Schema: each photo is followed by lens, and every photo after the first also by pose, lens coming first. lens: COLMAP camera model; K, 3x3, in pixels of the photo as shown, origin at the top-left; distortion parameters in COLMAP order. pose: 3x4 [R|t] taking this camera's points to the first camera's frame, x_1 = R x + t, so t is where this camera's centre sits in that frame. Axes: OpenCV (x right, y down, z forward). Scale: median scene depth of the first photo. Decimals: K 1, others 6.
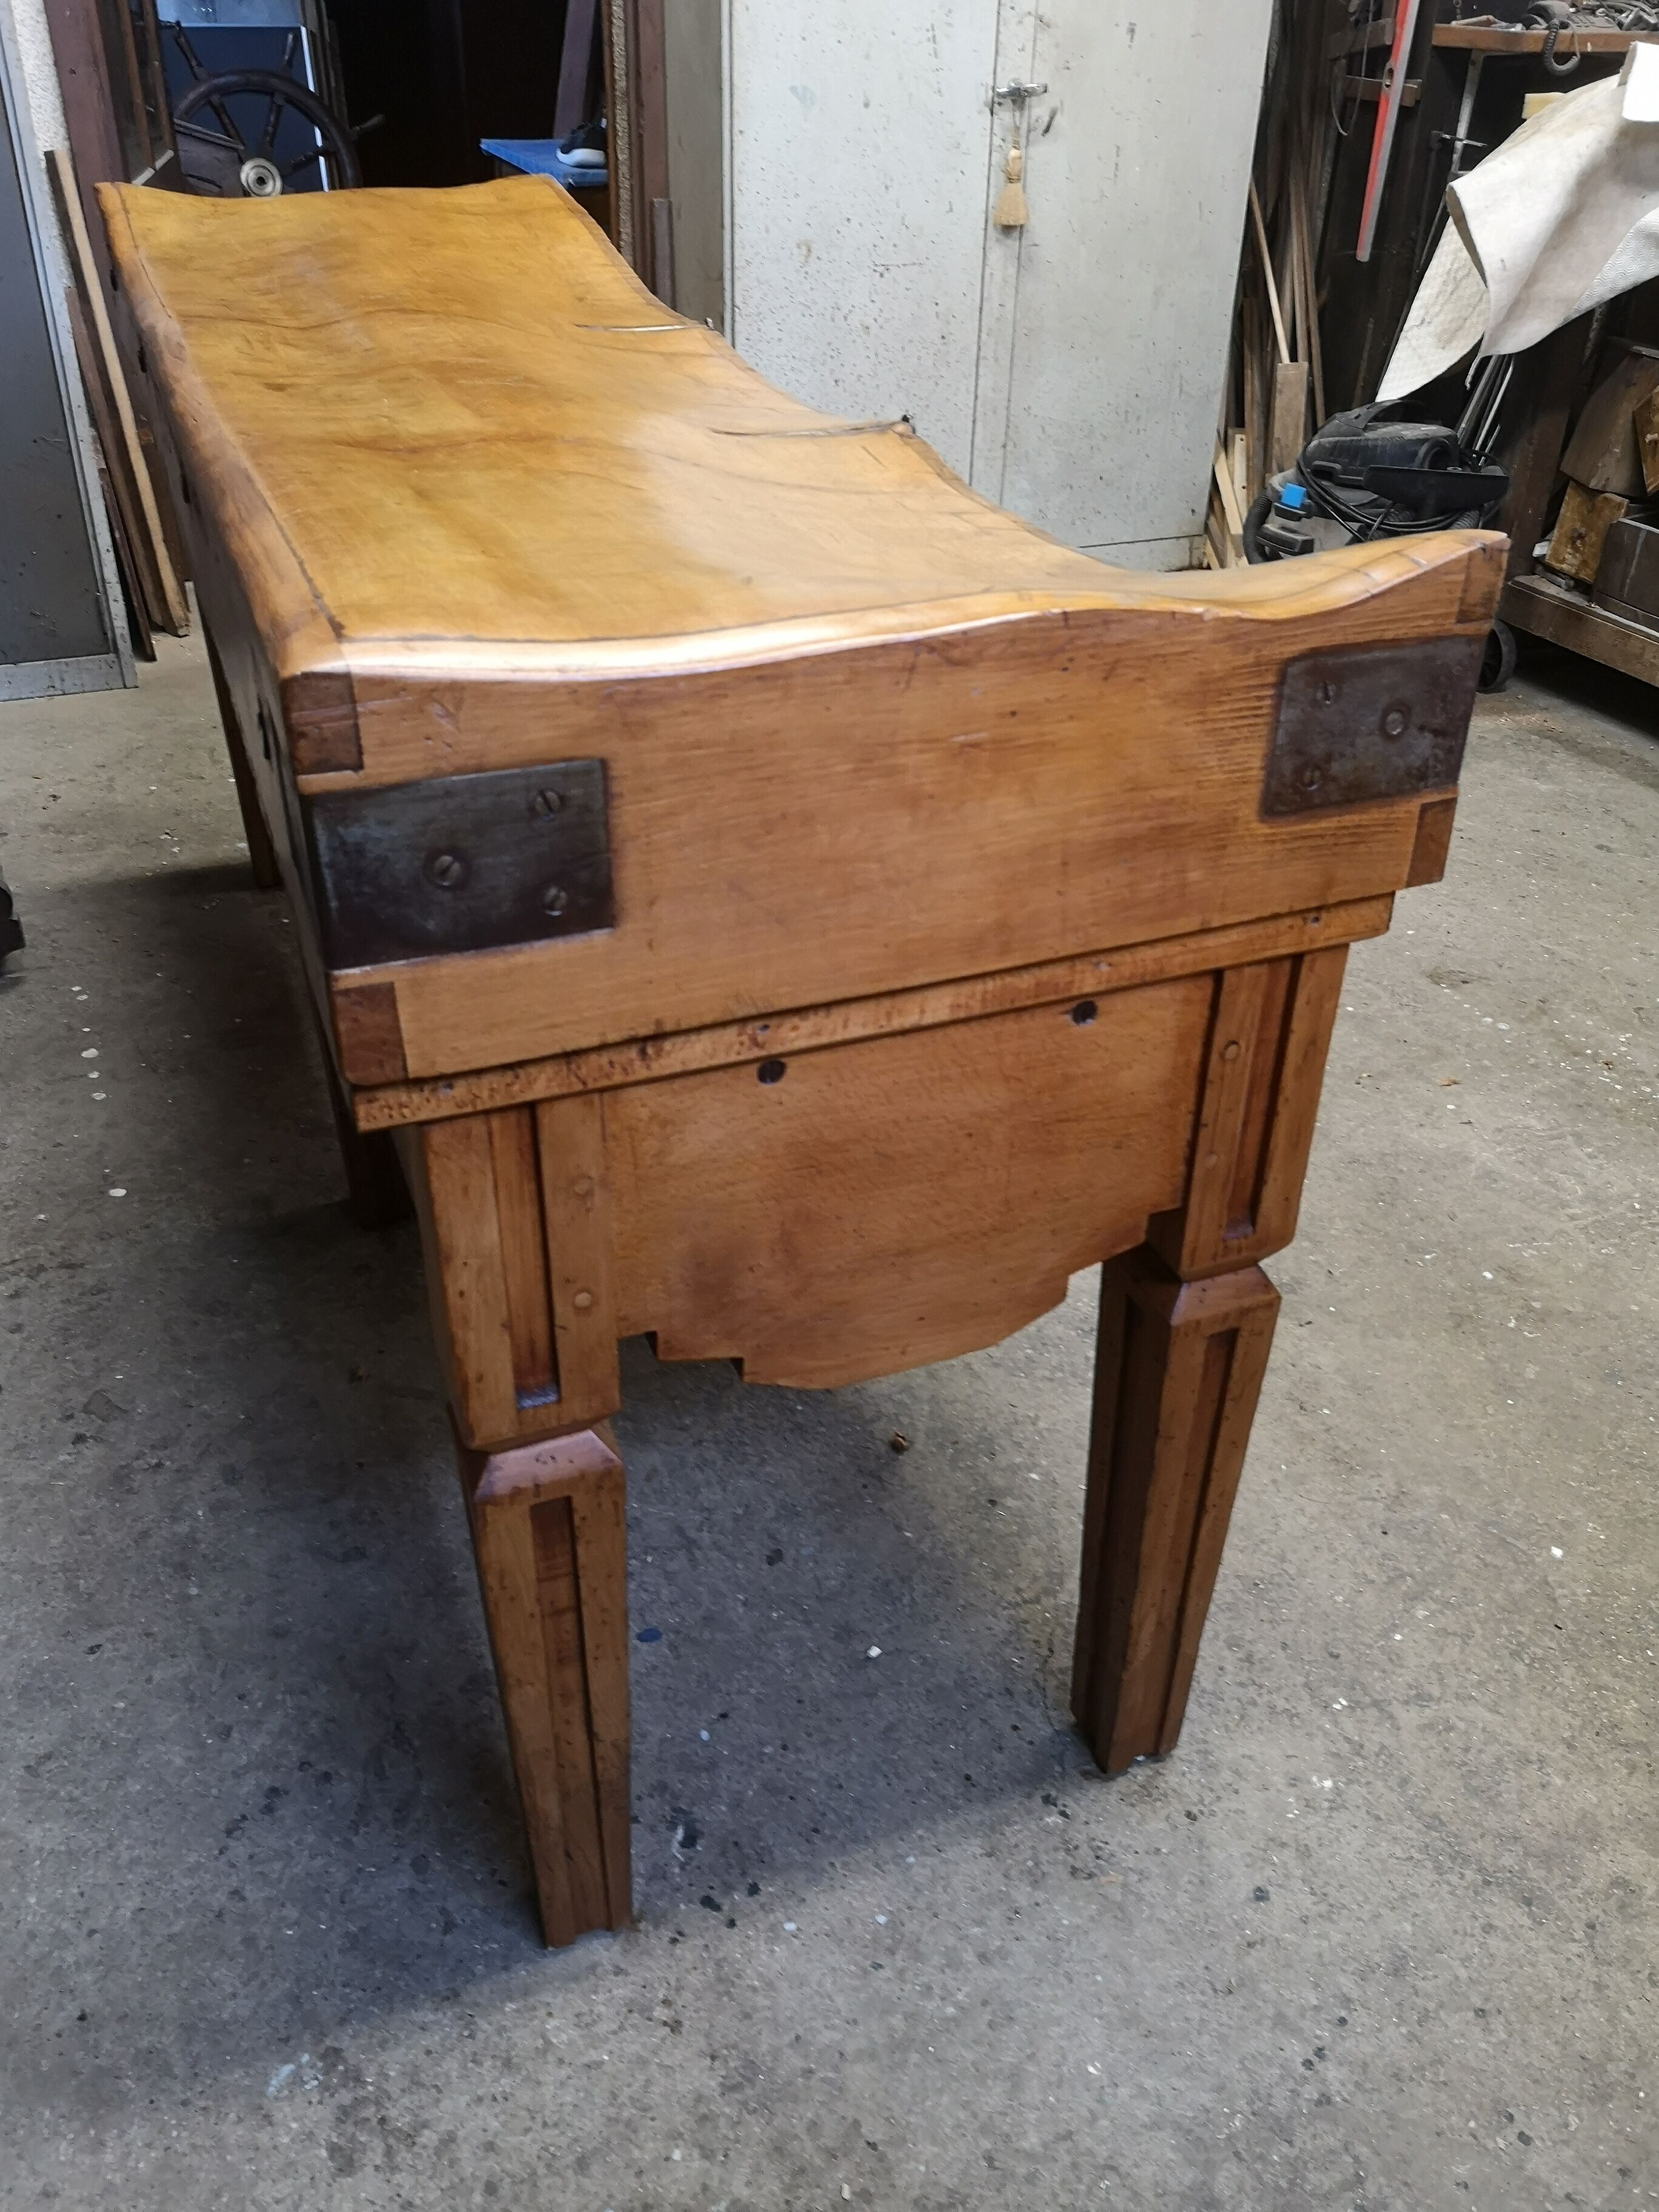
lens RADIAL K [[1750.7, 0, 823.5], [0, 1750.7, 1095.9], [0, 0, 1]] dist [-0.002313, -0.001184]
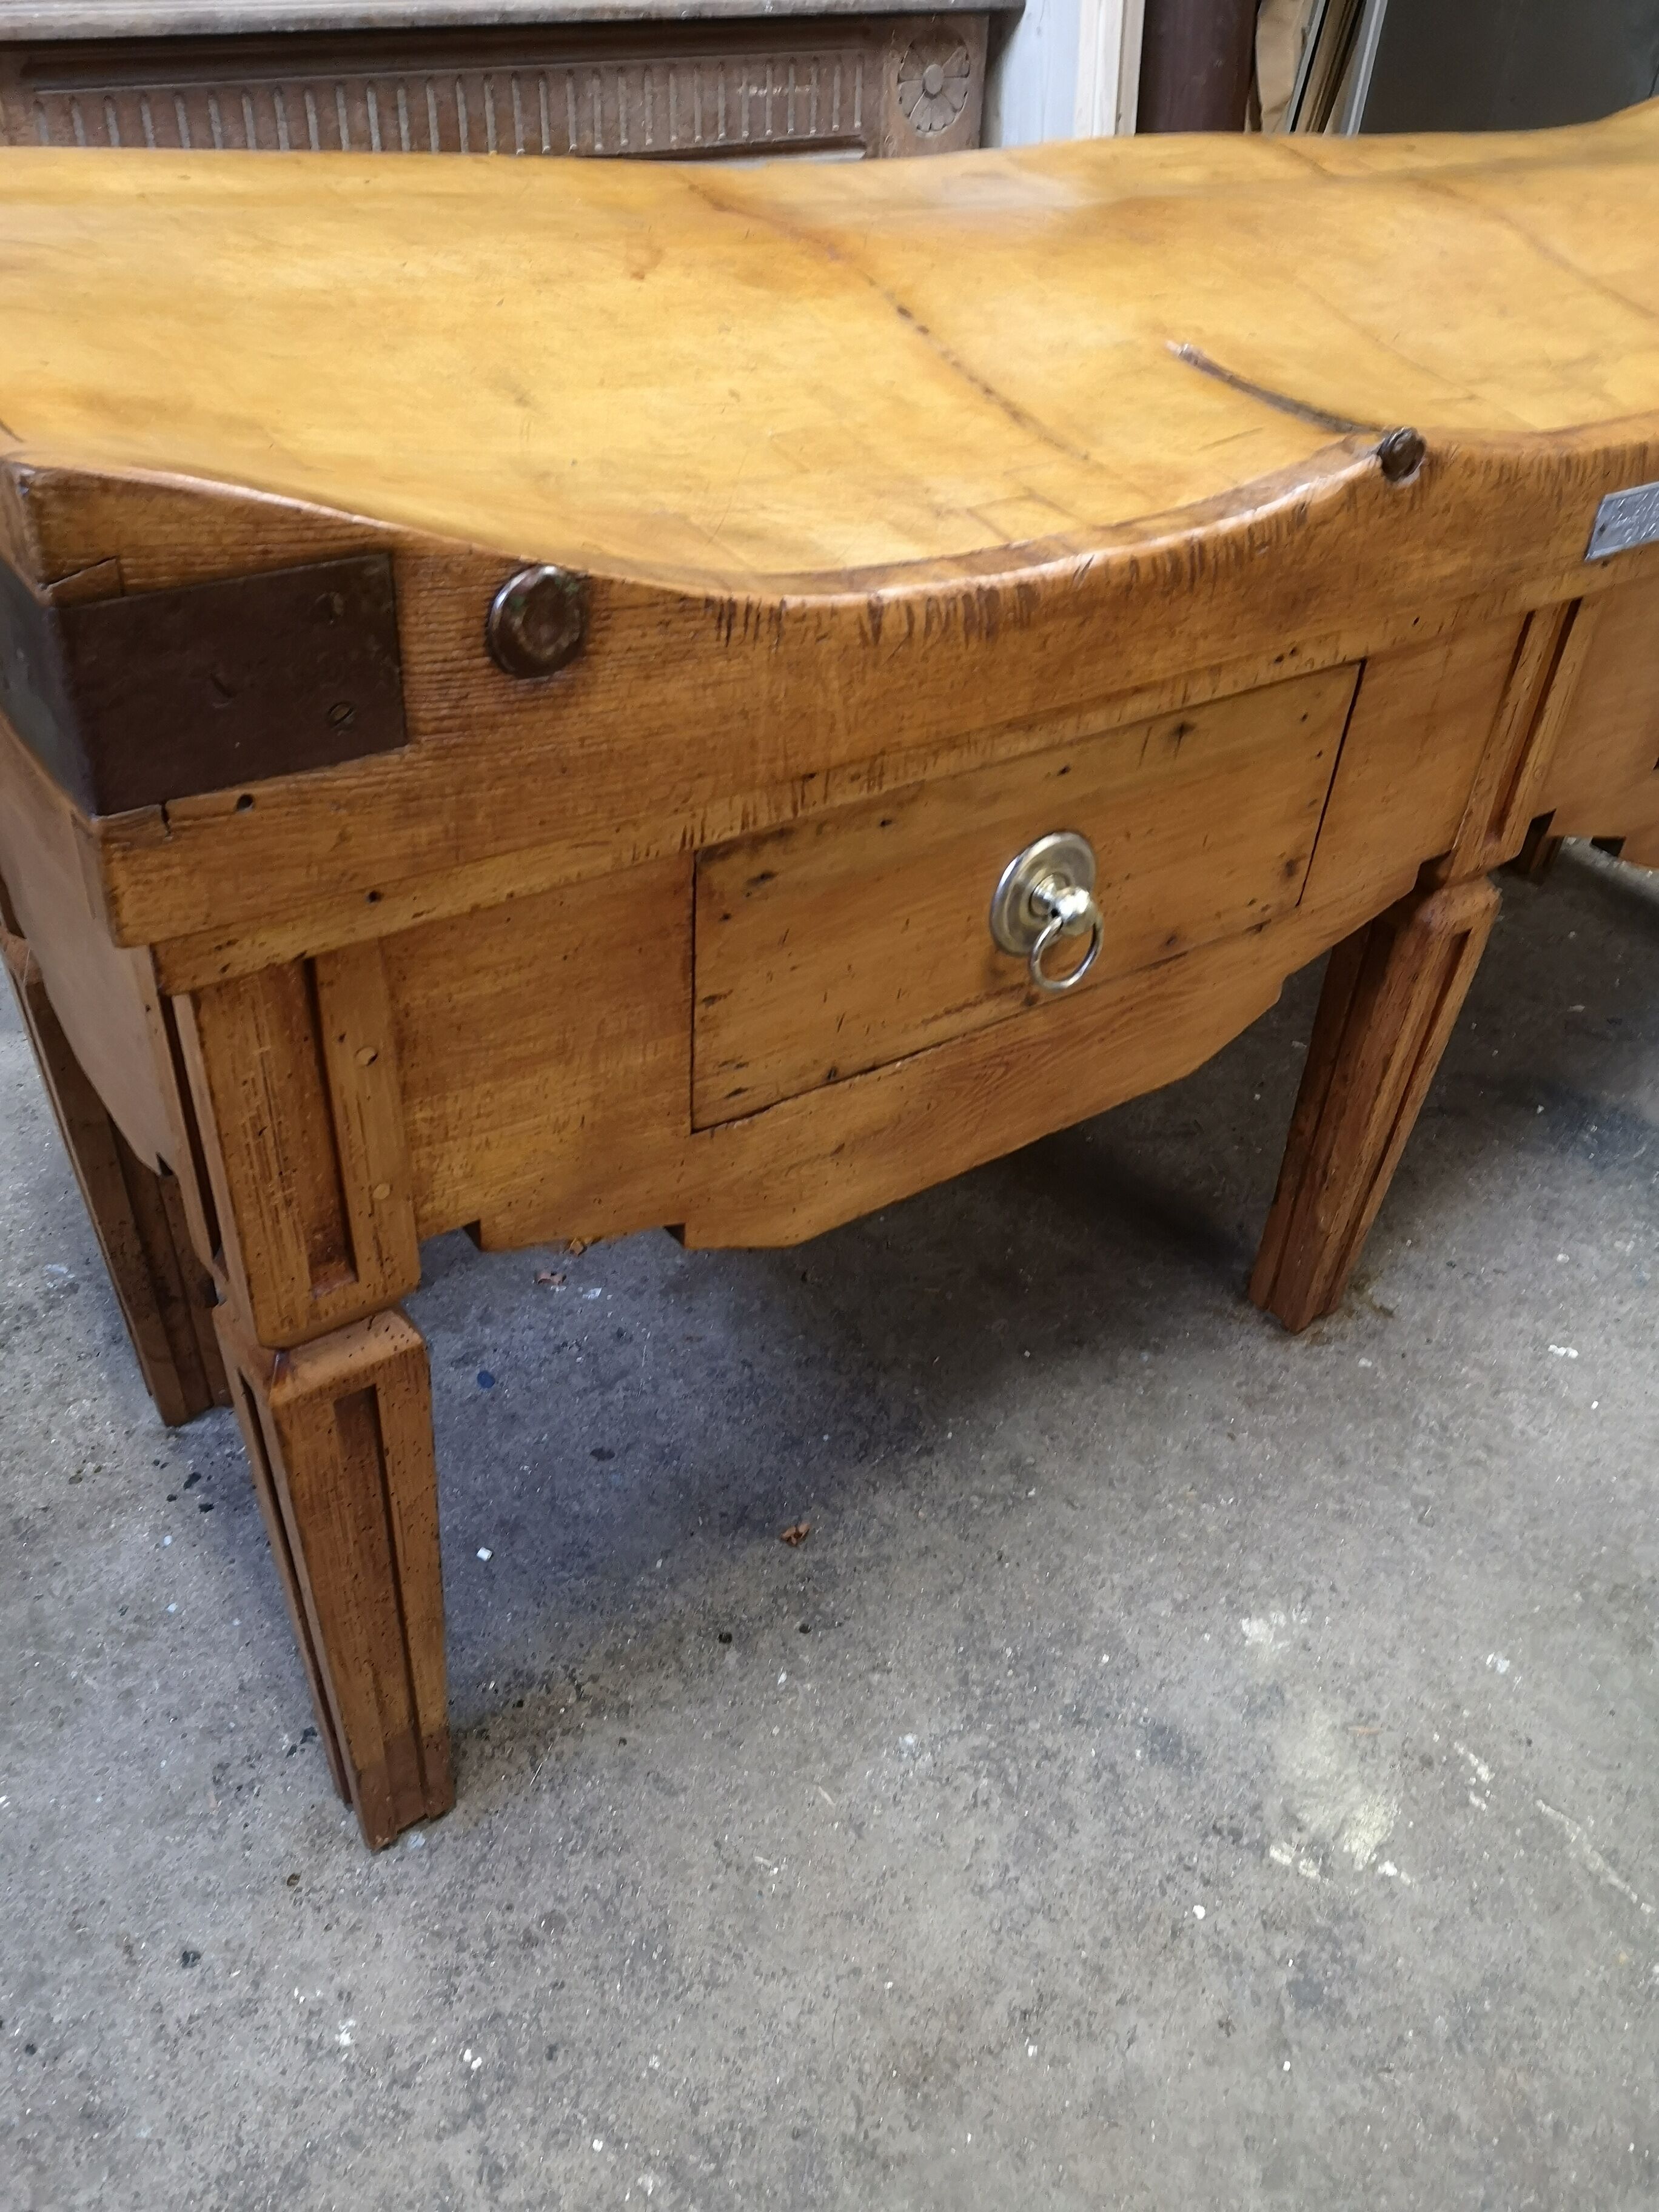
lens RADIAL K [[1756.5, 0, 842.6], [0, 1756.5, 1100.4], [0, 0, 1]] dist [0.008288, -0.020591]
pose [[0.243874, 0.594506, -0.766217, 0.295214], [-0.566922, 0.728411, 0.384730, -0.151420], [0.786845, 0.340559, 0.514679, 0.257612]]
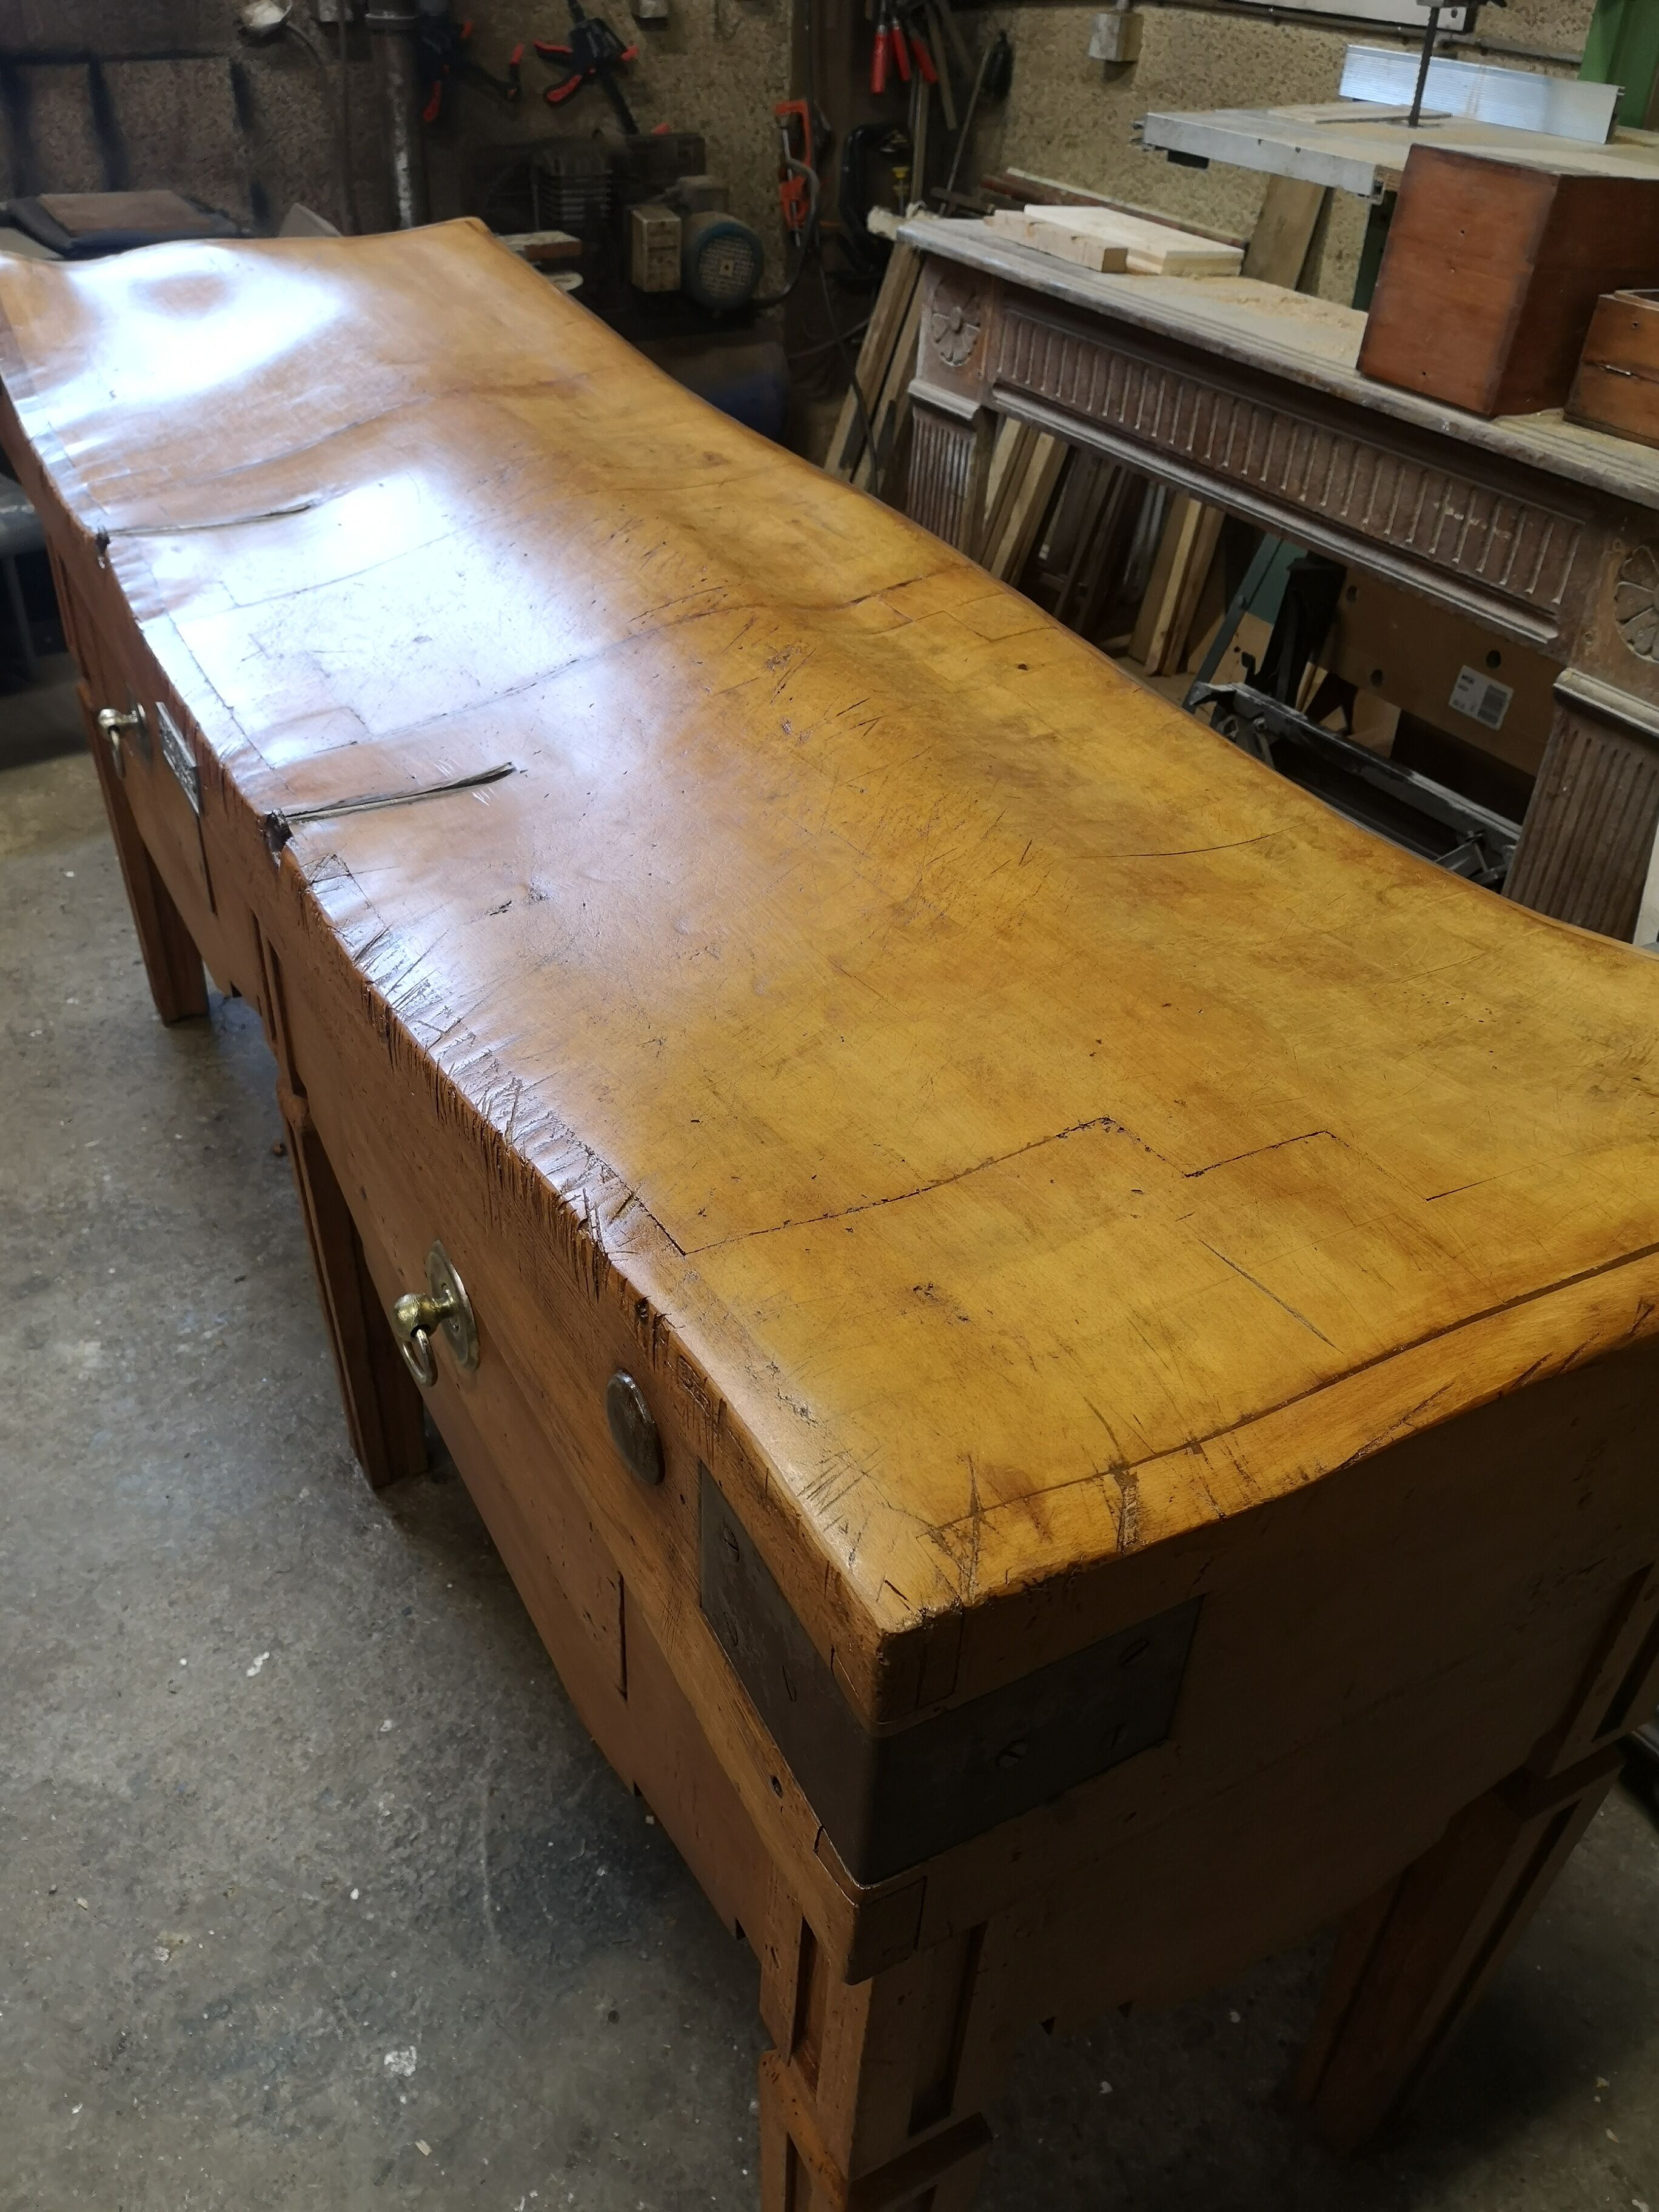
lens RADIAL K [[1770.7, 0, 838.4], [0, 1770.7, 1105.8], [0, 0, 1]] dist [-0.010147, -0.009357]
pose [[-0.989562, 0.029037, -0.141150, -0.092228], [-0.121086, 0.363520, 0.923684, -0.544700], [0.078132, 0.931134, -0.356209, 0.747861]]
